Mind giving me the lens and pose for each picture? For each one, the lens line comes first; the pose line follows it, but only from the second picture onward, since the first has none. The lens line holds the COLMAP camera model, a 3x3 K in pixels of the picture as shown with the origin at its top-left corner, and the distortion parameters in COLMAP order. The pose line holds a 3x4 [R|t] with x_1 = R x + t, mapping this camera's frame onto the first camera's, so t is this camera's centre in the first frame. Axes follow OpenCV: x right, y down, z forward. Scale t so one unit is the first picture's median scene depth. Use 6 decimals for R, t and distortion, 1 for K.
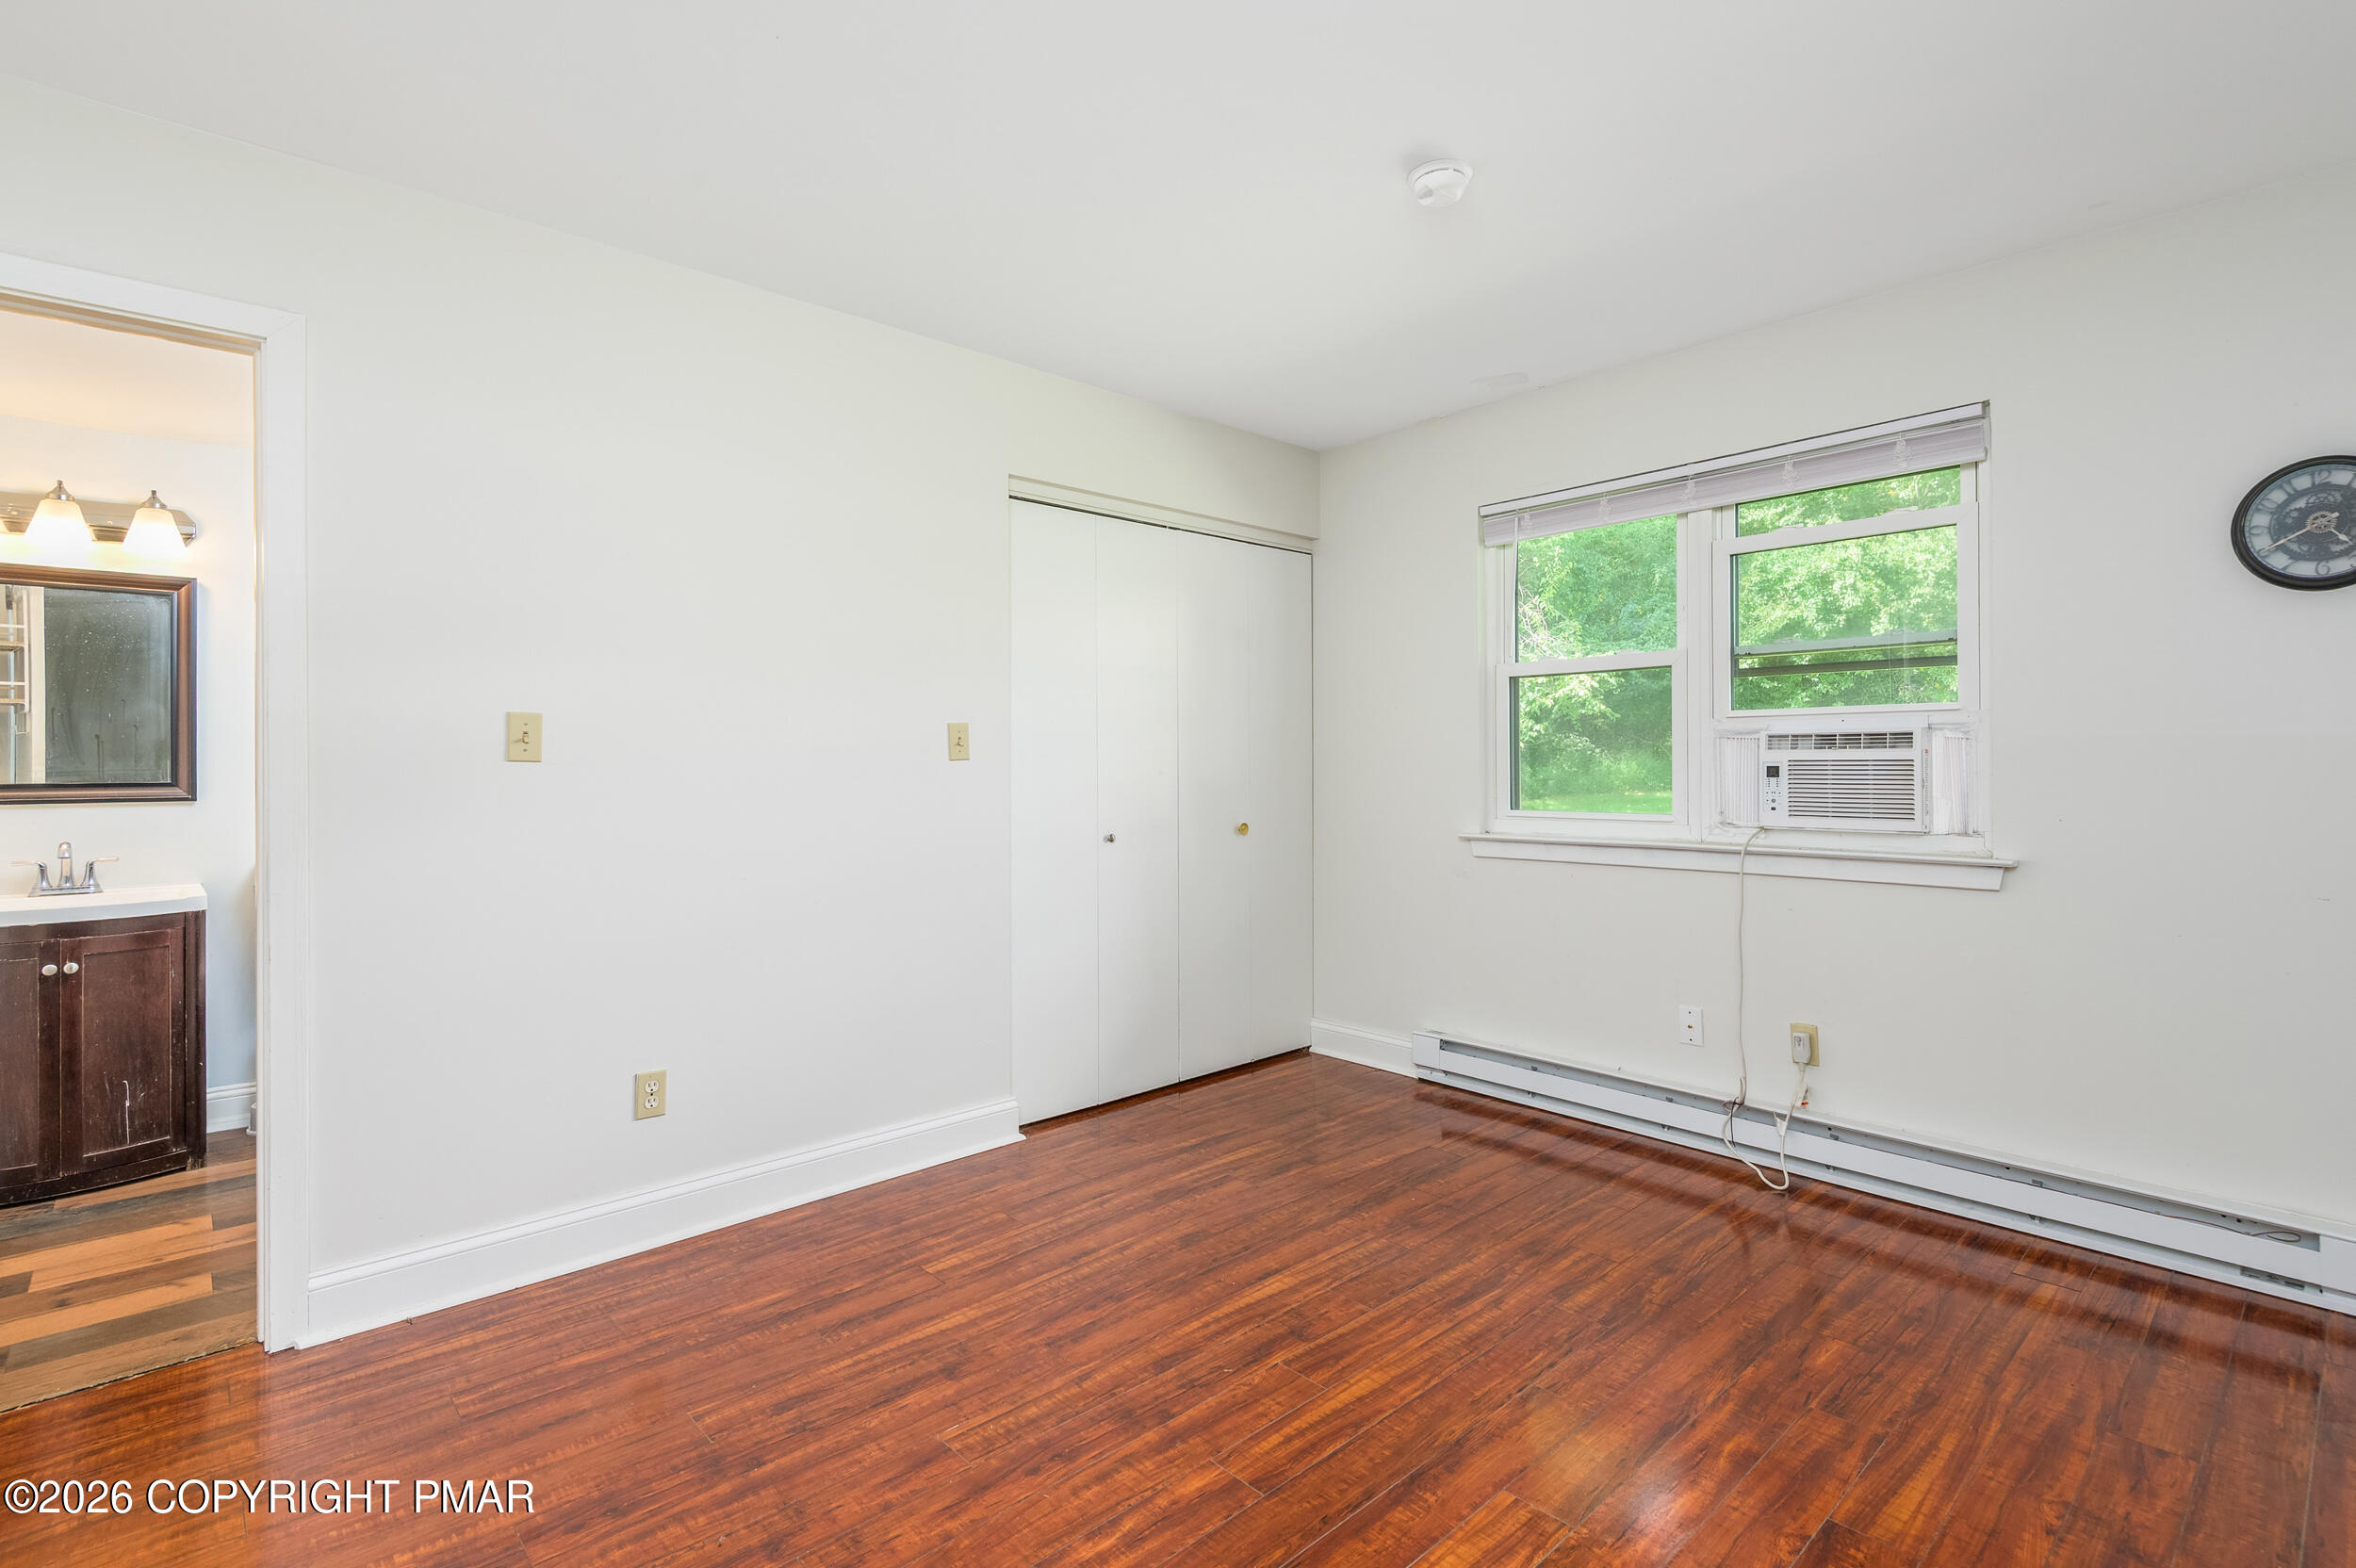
lens RADIAL K [[1097.4, 0, 1132.3], [0, 1097.4, 756.6], [0, 0, 1]] dist [0.015419, -0.005840]
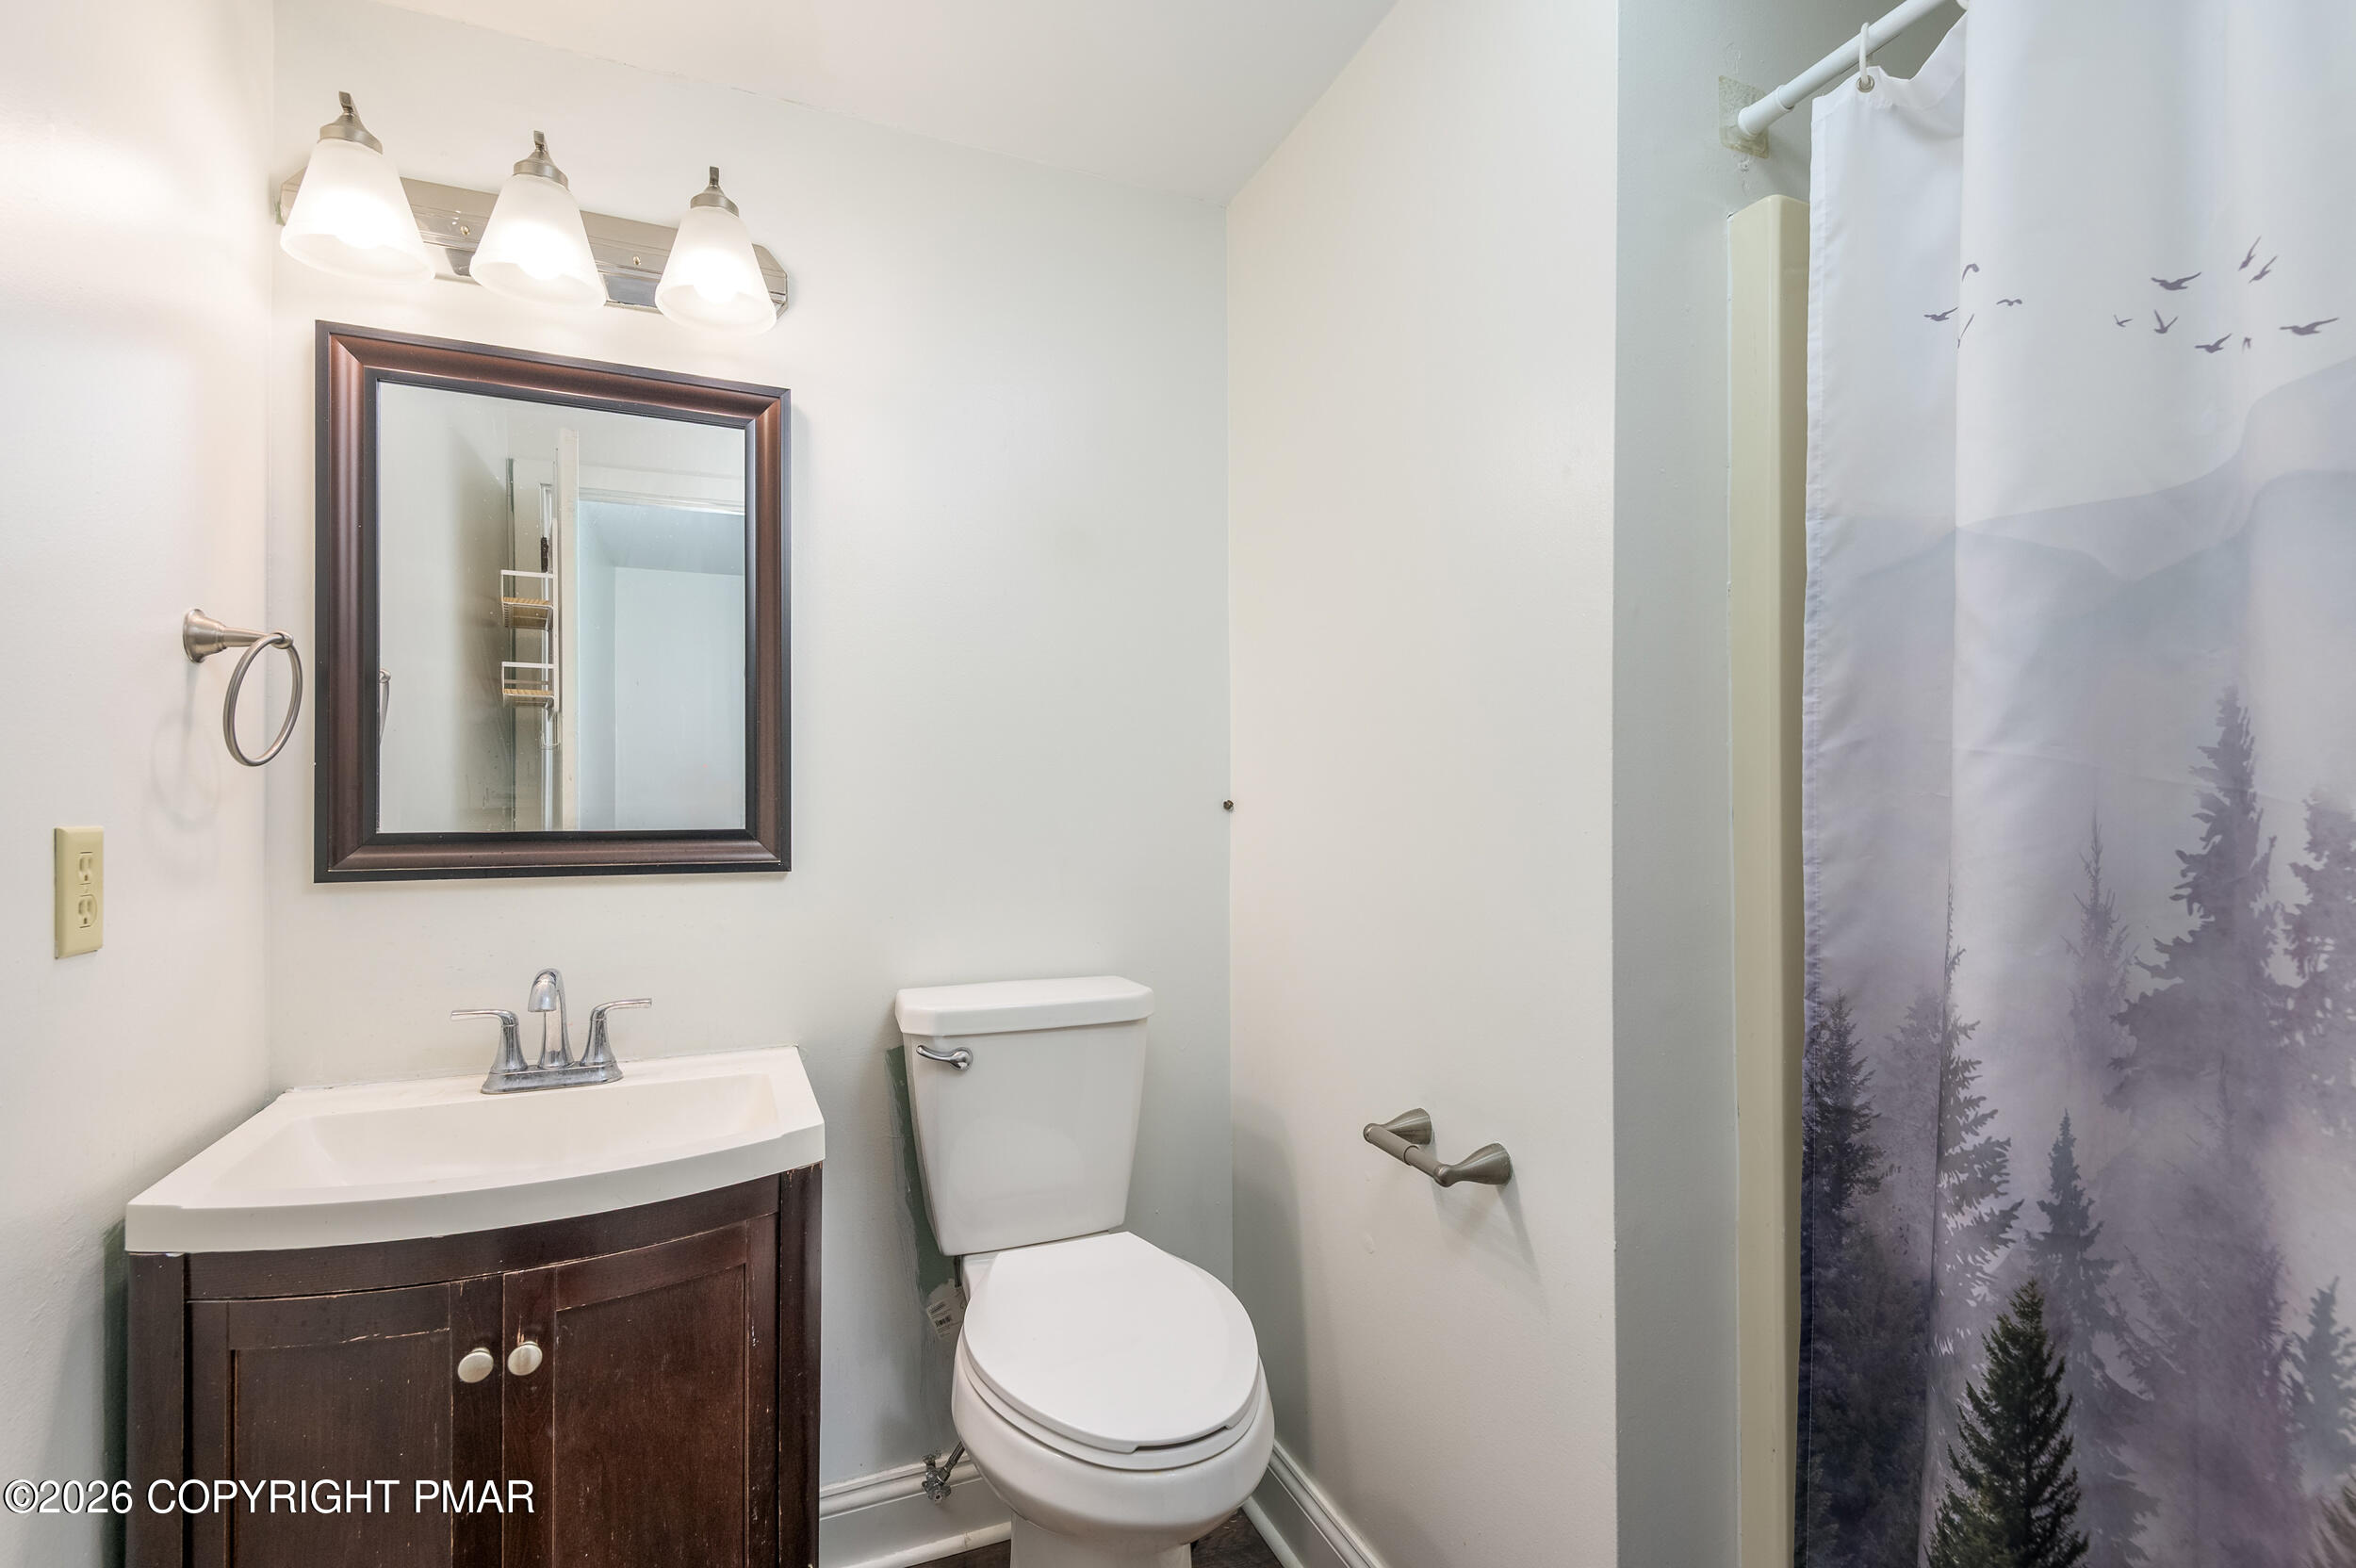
lens RADIAL K [[1097.4, 0, 1188.4], [0, 1097.4, 786.9], [0, 0, 1]] dist [0.015419, -0.005840]
pose [[0.948843, 0.001505, -0.315746, -0.589462], [-0.001696, 0.999999, -0.000333, 0.004958], [0.315745, 0.000852, 0.948844, 0.668752]]
